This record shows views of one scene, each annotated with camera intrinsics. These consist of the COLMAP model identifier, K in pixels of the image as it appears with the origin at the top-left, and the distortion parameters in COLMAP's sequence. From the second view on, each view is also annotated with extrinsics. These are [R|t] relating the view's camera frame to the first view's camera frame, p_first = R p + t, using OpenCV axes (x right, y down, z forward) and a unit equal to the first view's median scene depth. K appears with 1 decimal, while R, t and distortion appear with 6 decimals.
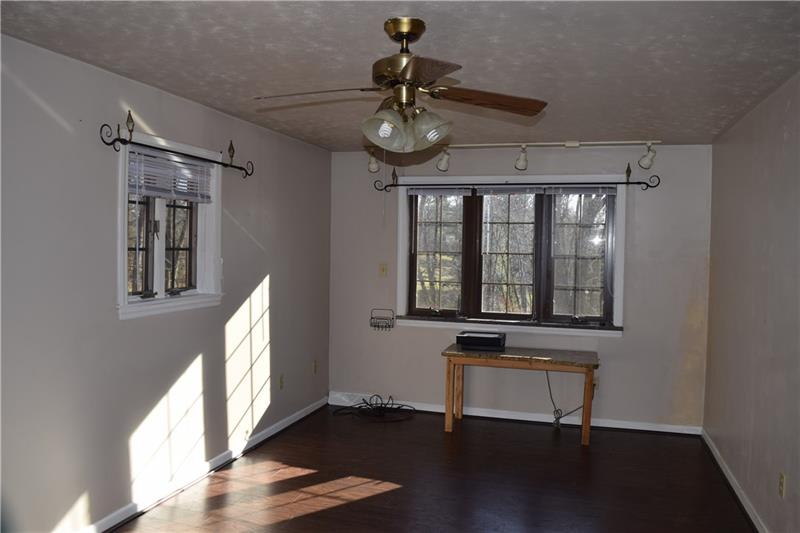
lens RADIAL K [[640.0, 0, 400.0], [0, 640.0, 266.5], [0, 0, 1]] dist [-0.094498, 0.000082]
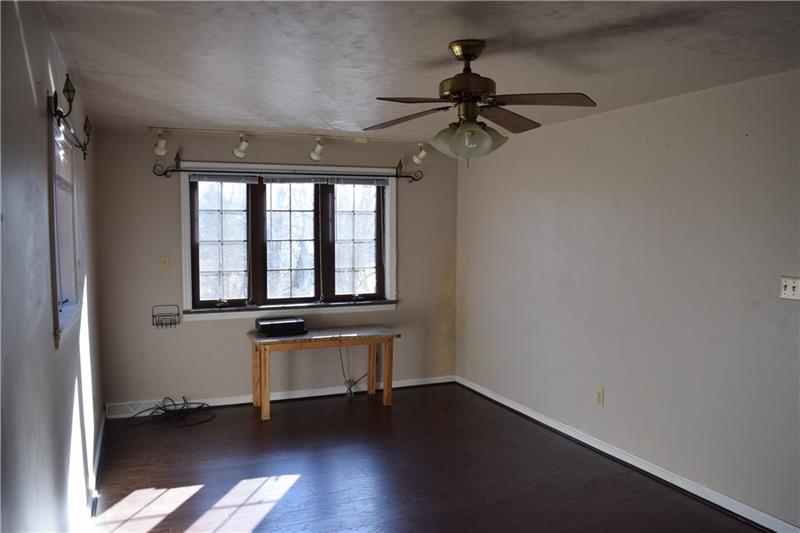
lens RADIAL K [[625.2, 0, 400.0], [0, 625.2, 266.5], [0, 0, 1]] dist [-0.096178, 0.012668]
pose [[0.761944, -0.056684, 0.645157, -0.355267], [0.039893, 0.998379, 0.040604, -0.011807], [-0.646413, -0.005201, 0.762970, 0.111493]]
